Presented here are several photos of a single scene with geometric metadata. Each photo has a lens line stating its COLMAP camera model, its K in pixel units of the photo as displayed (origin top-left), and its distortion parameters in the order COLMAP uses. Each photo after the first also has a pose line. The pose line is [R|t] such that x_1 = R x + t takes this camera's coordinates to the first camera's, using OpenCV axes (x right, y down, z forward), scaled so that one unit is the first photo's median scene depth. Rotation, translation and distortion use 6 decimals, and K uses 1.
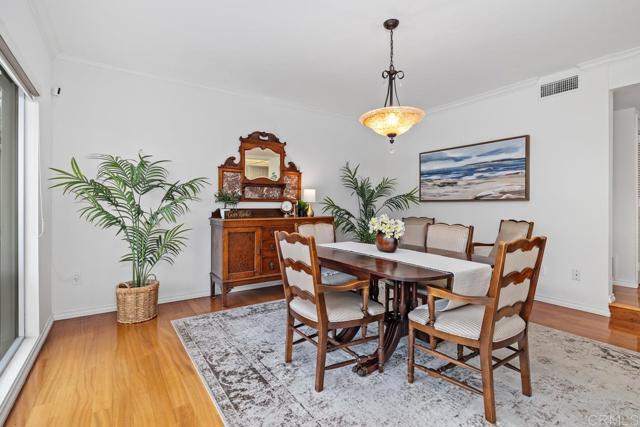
lens RADIAL K [[301.1, 0, 319.2], [0, 301.1, 204.3], [0, 0, 1]] dist [-0.012231, 0.000094]
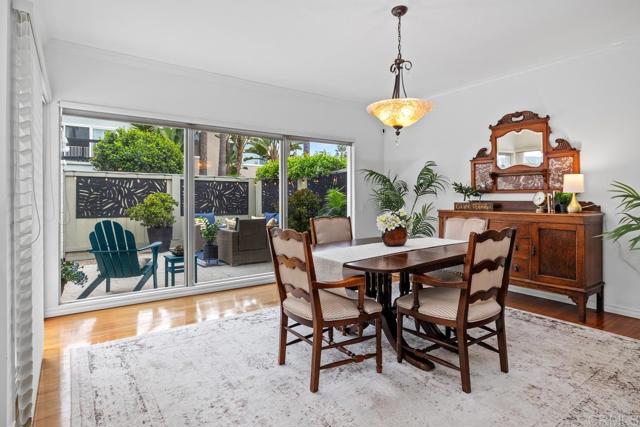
lens RADIAL K [[342.4, 0, 321.7], [0, 342.4, 193.0], [0, 0, 1]] dist [-0.015461, 0.000007]
pose [[0.033222, -0.004856, -0.999436, 0.788221], [0.016909, 0.999848, -0.004296, -0.013821], [0.999305, -0.016757, 0.033299, 0.416651]]
